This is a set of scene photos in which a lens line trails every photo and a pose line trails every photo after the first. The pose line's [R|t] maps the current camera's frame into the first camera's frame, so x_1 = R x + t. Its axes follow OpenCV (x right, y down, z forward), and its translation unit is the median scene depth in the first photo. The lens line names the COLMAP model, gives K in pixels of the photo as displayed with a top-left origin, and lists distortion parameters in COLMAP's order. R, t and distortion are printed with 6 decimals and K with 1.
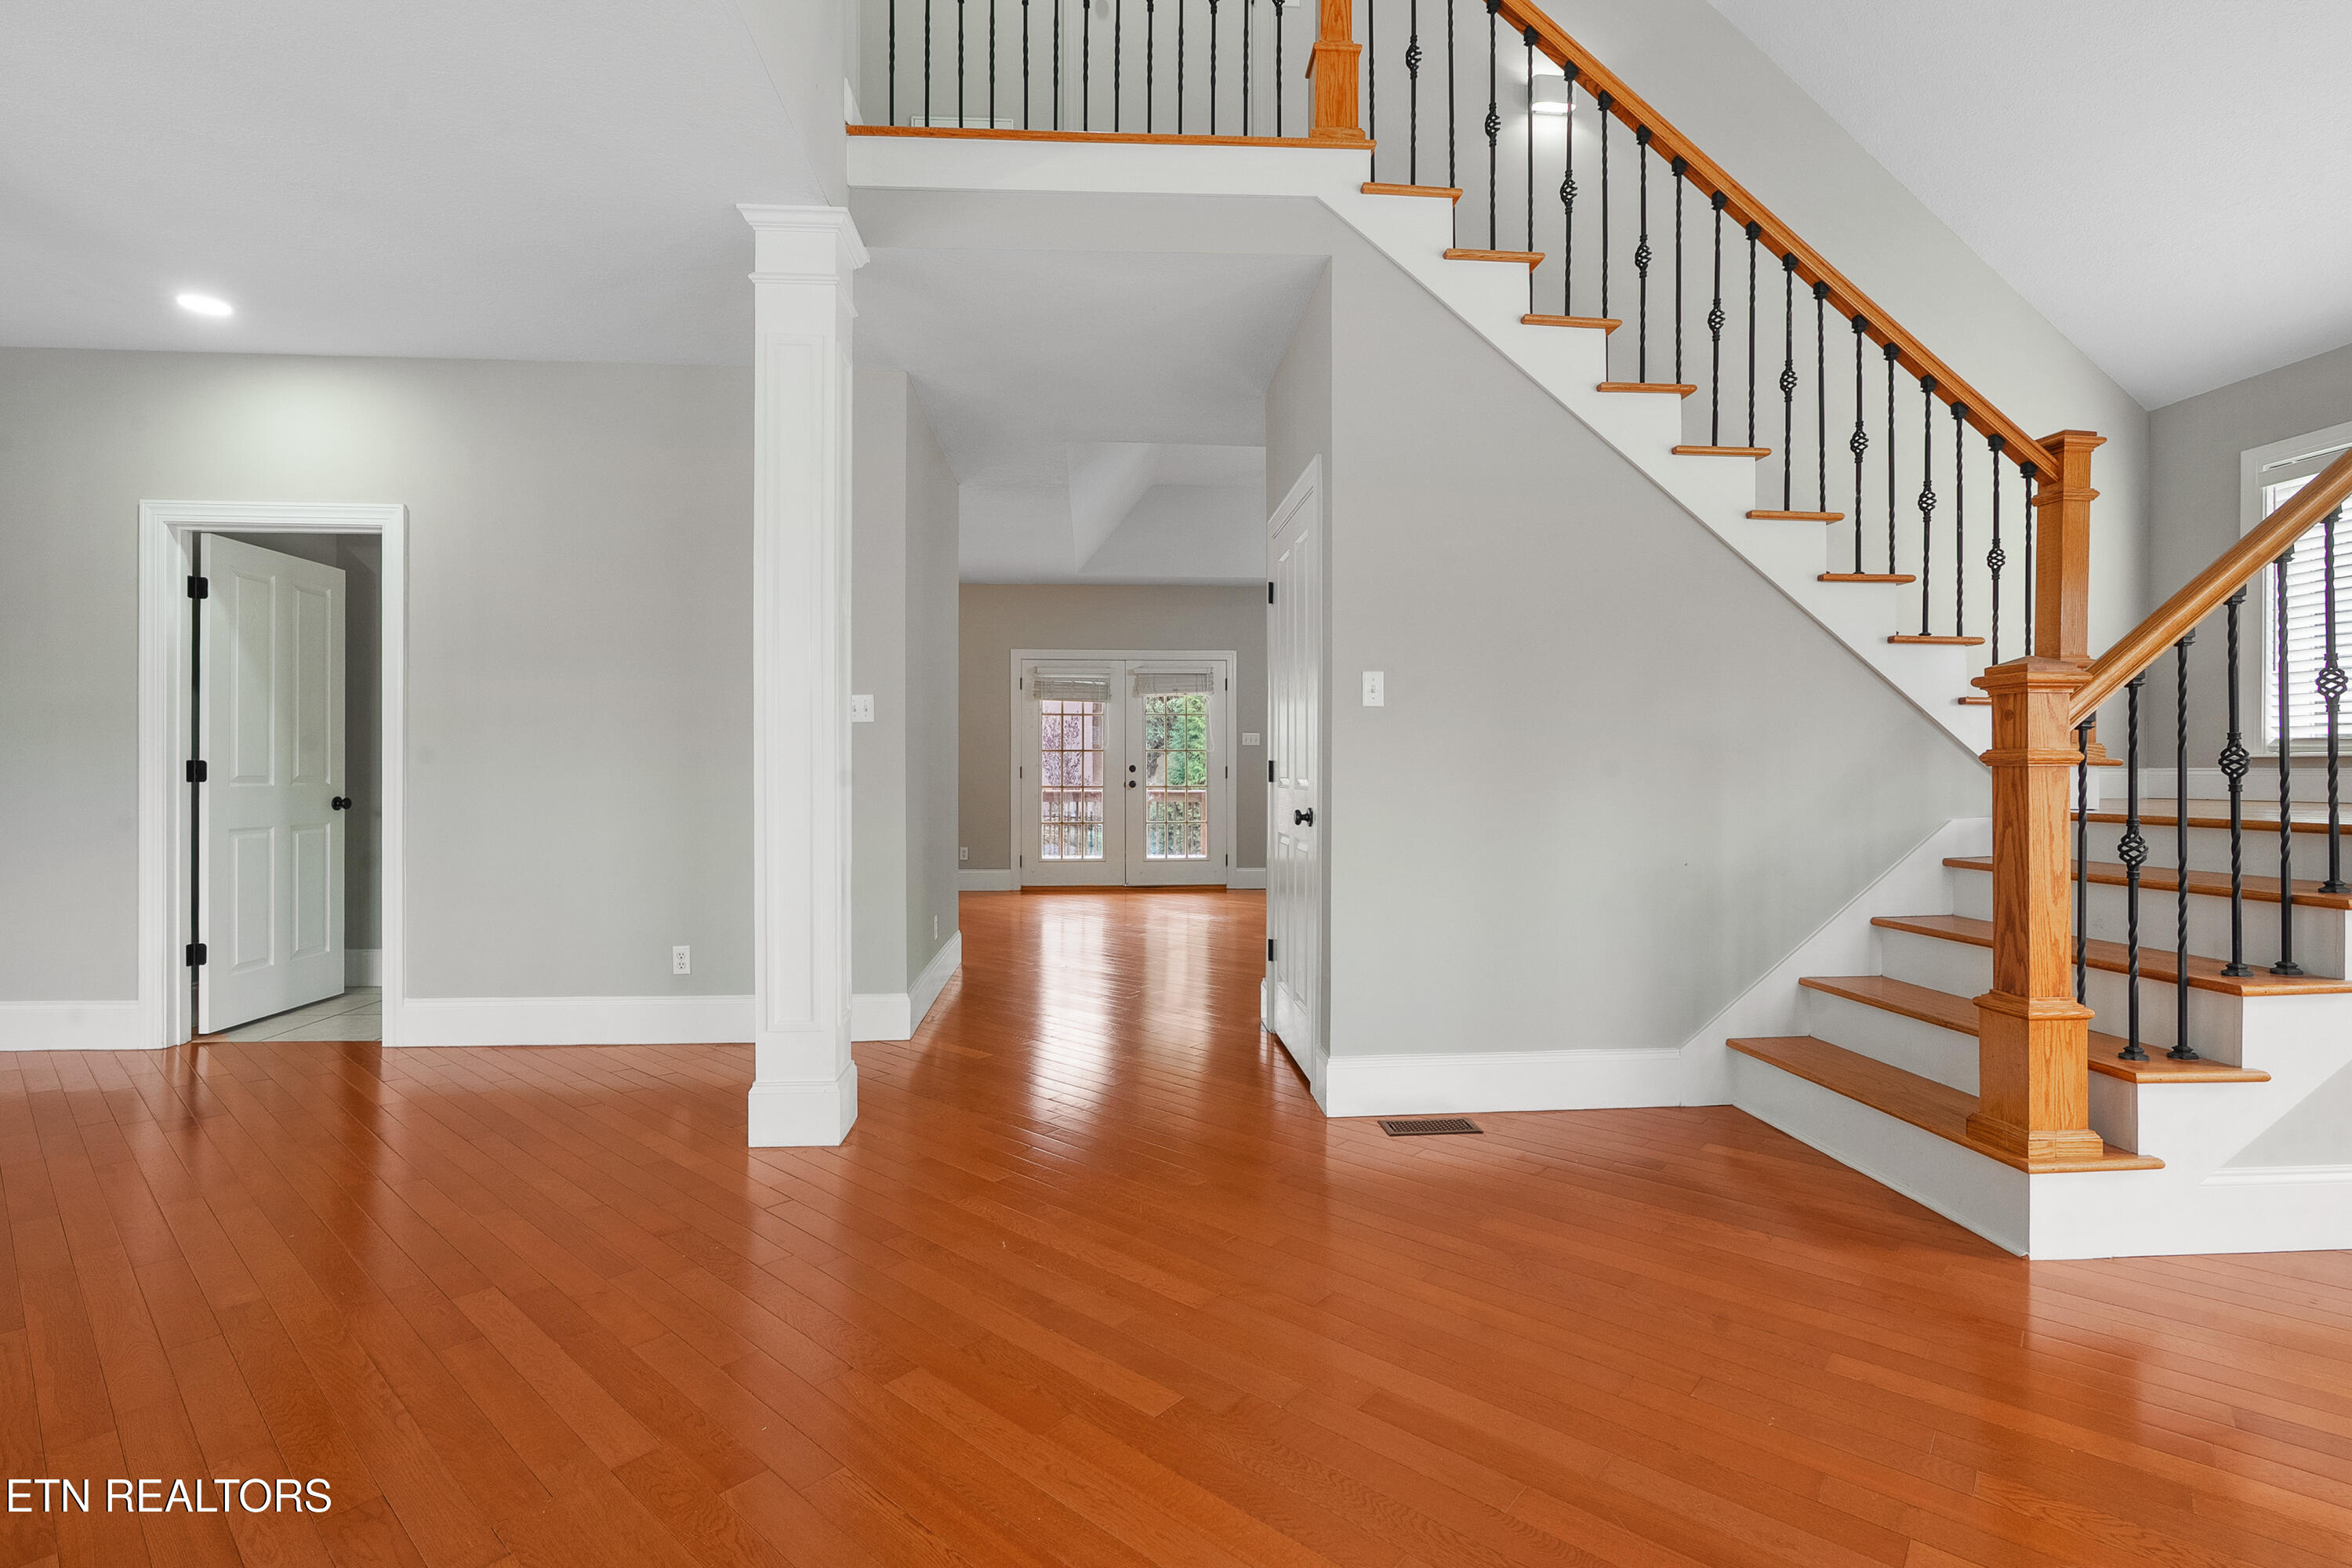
lens RADIAL K [[1053.2, 0, 1191.2], [0, 1053.2, 762.6], [0, 0, 1]] dist [-0.000879, 0.000109]
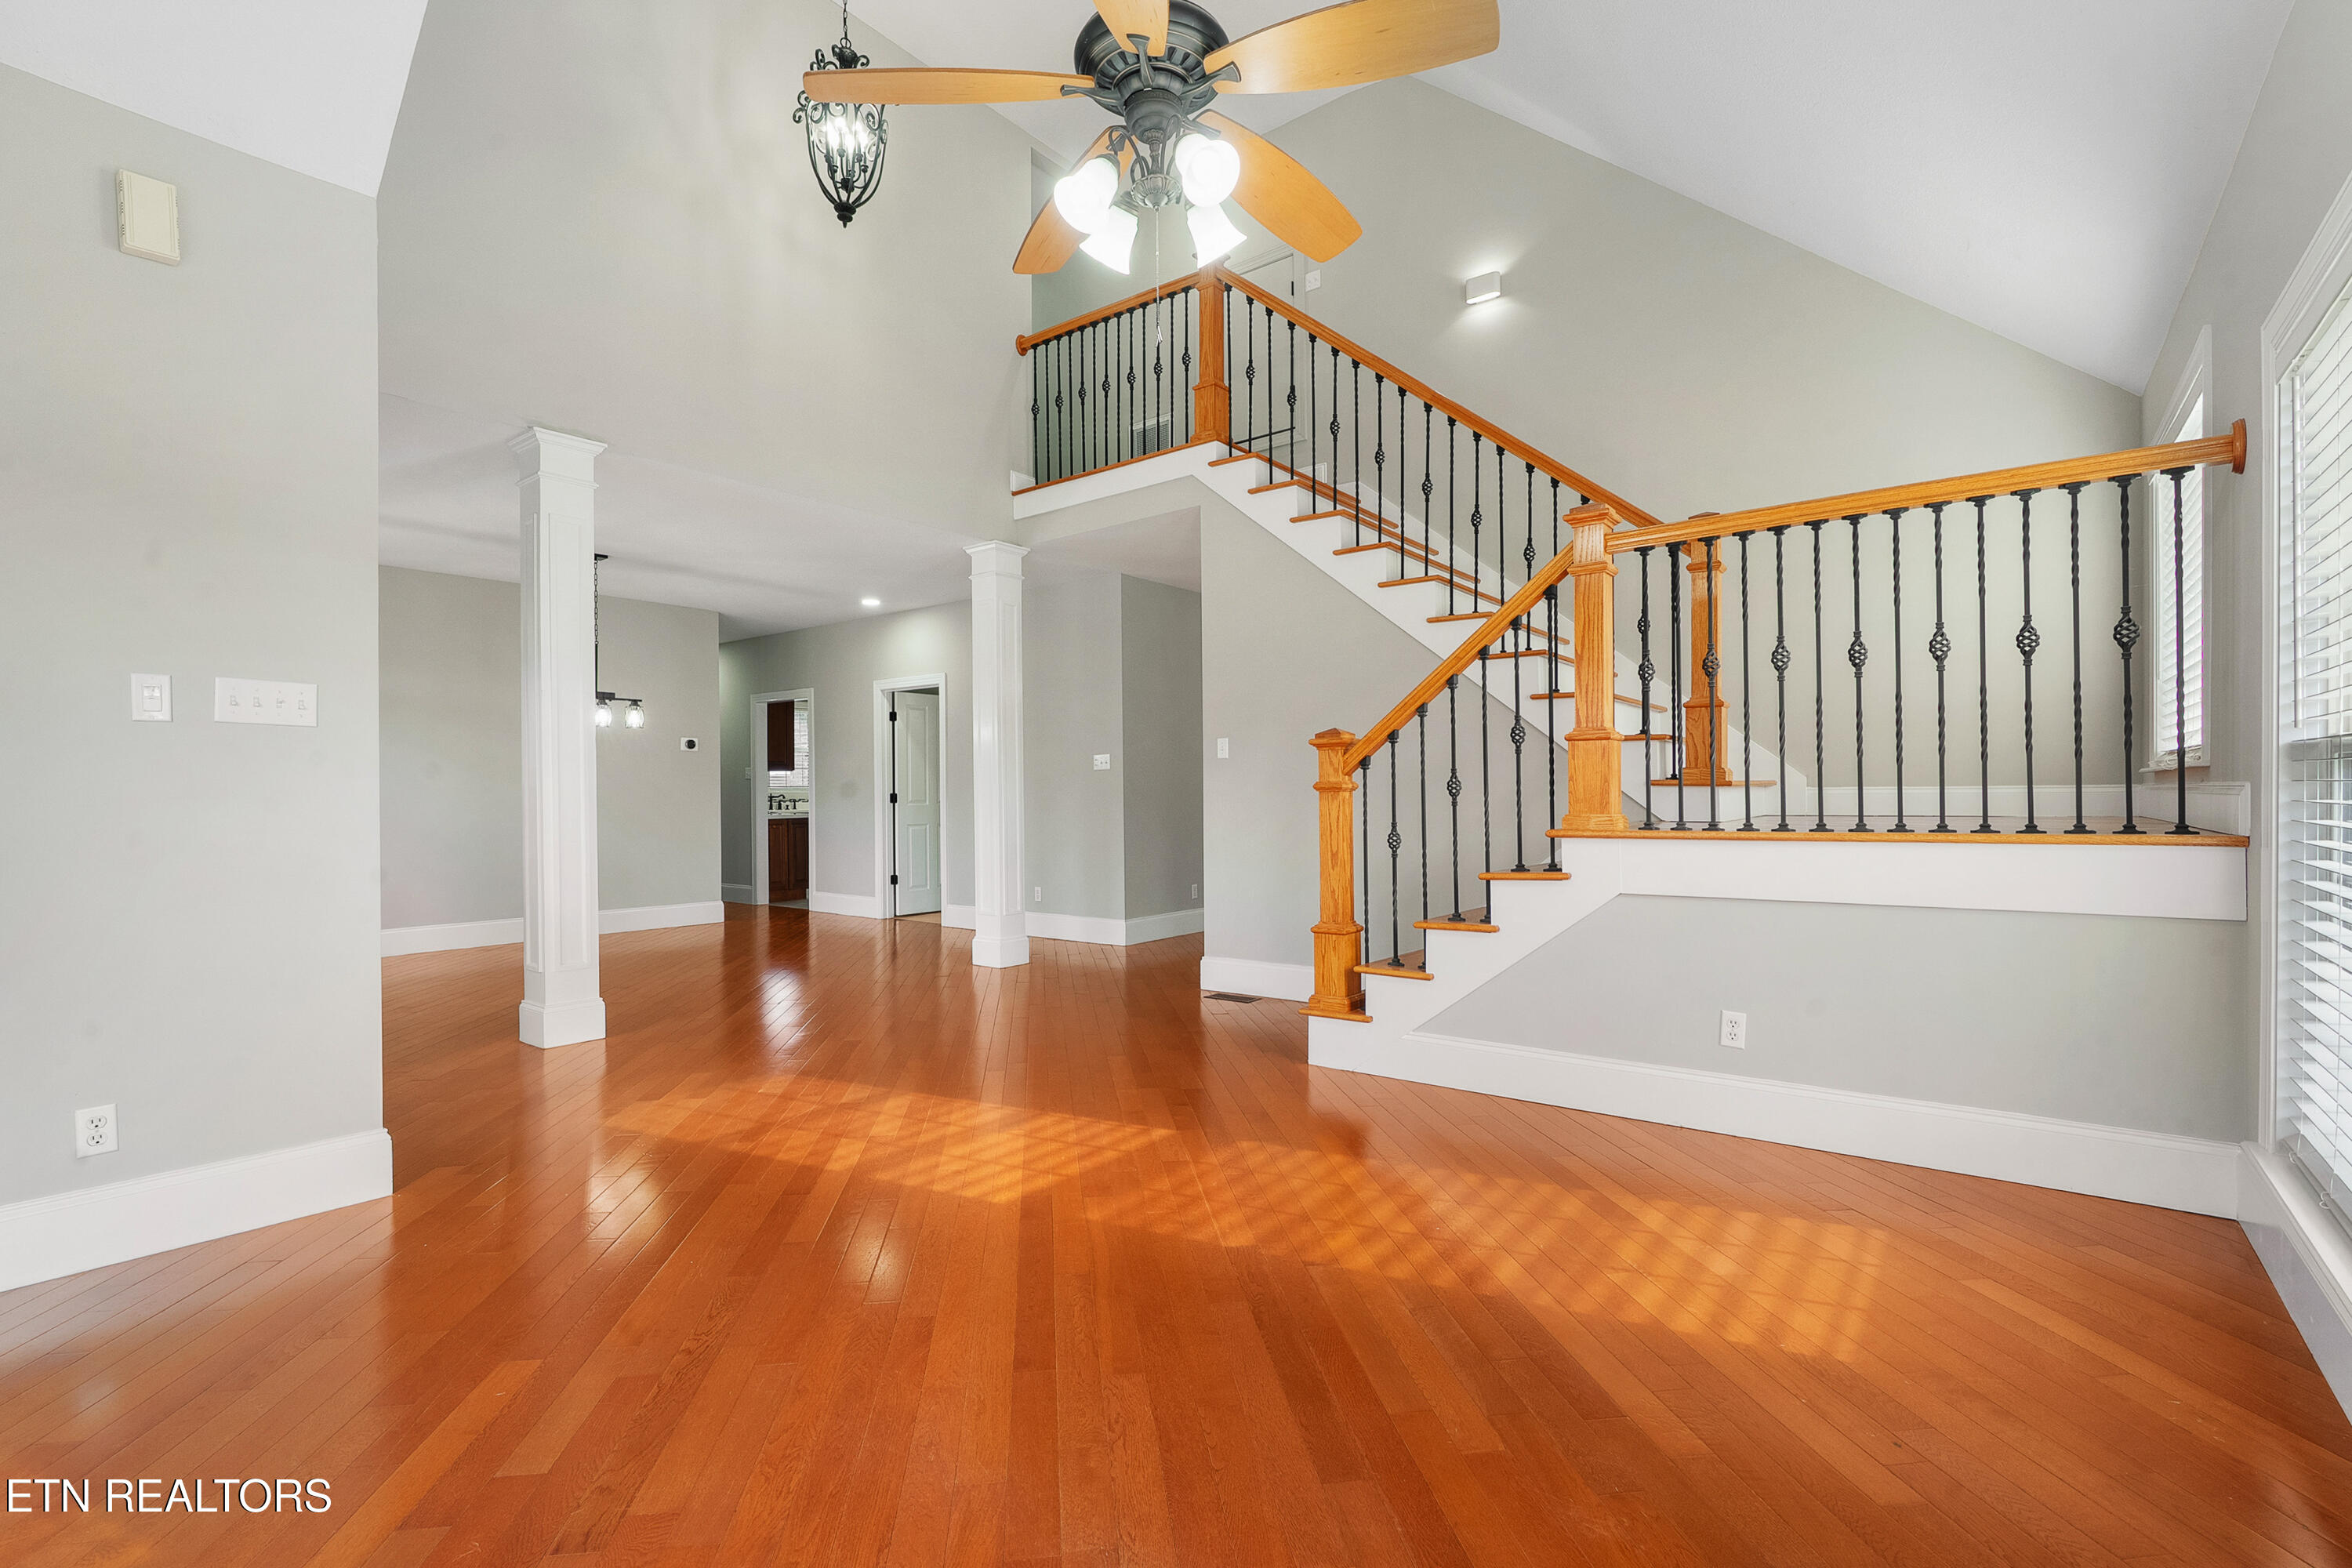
lens RADIAL K [[1047.1, 0, 1188.7], [0, 1047.1, 771.9], [0, 0, 1]] dist [-0.000817, 0.000084]
pose [[0.754855, -0.022445, -0.655507, 1.091853], [0.019312, 0.999742, -0.011993, -0.009558], [0.655607, -0.003606, 0.755094, -0.299293]]
